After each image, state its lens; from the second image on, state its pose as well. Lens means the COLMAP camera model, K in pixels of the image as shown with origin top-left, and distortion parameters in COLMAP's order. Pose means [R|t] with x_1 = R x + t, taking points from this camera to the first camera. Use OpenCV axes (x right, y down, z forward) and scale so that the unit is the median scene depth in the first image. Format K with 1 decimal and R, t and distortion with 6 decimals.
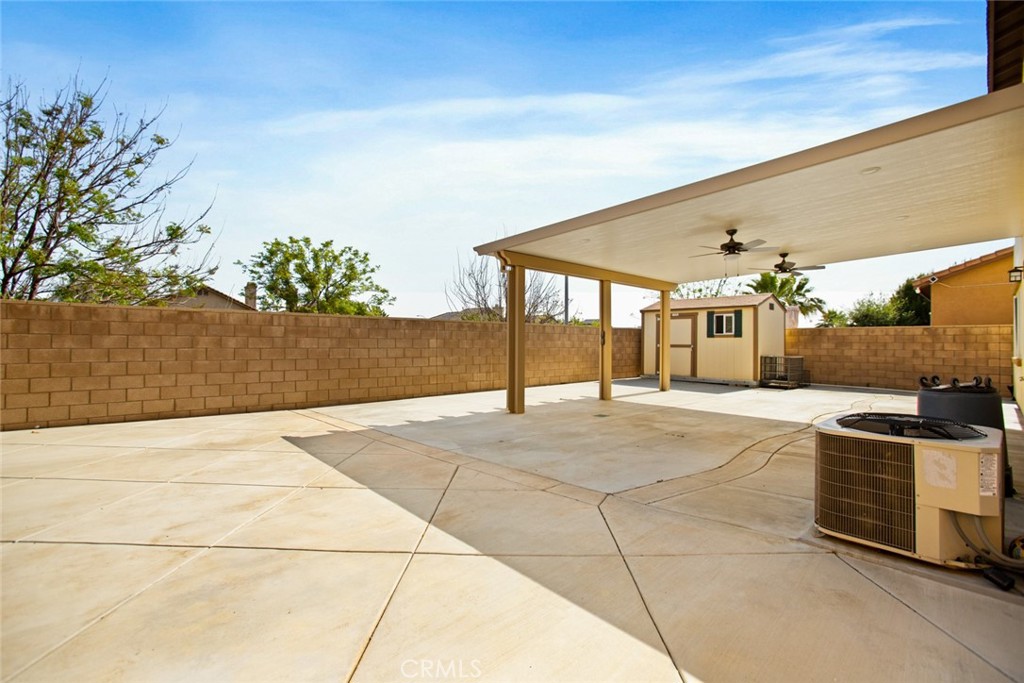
lens RADIAL K [[477.3, 0, 502.8], [0, 477.3, 344.6], [0, 0, 1]] dist [-0.046405, 0.002378]
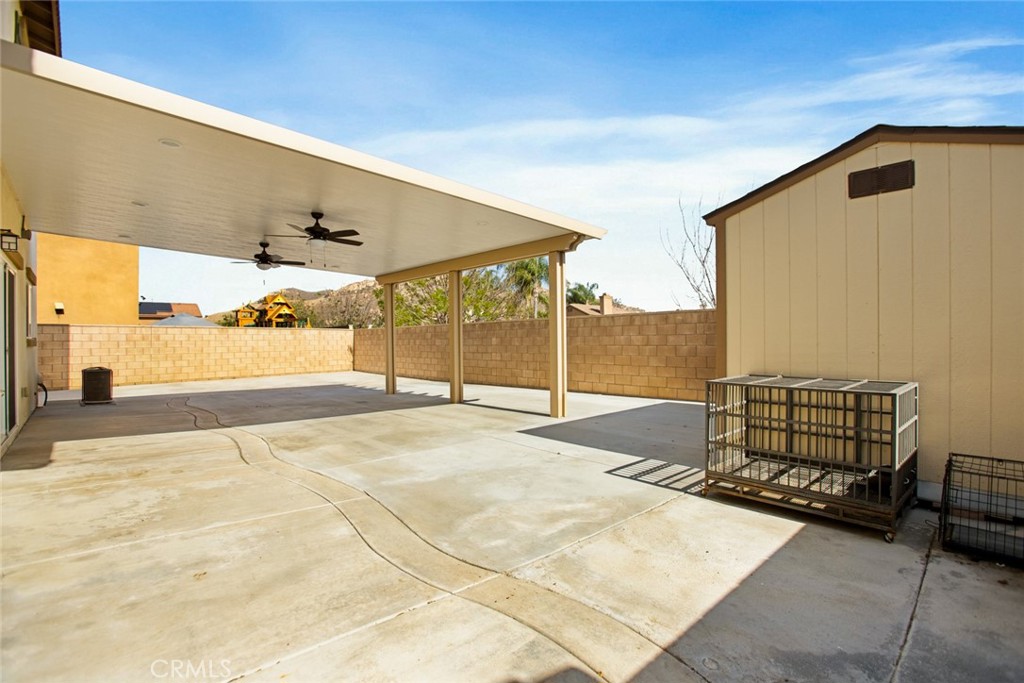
lens RADIAL K [[477.3, 0, 514.4], [0, 477.3, 342.1], [0, 0, 1]] dist [-0.046405, 0.002378]
pose [[0.015904, -0.002703, -0.999870, 1.077089], [0.008508, 0.999961, -0.002568, 0.002562], [0.999837, -0.008466, 0.015926, 1.058695]]
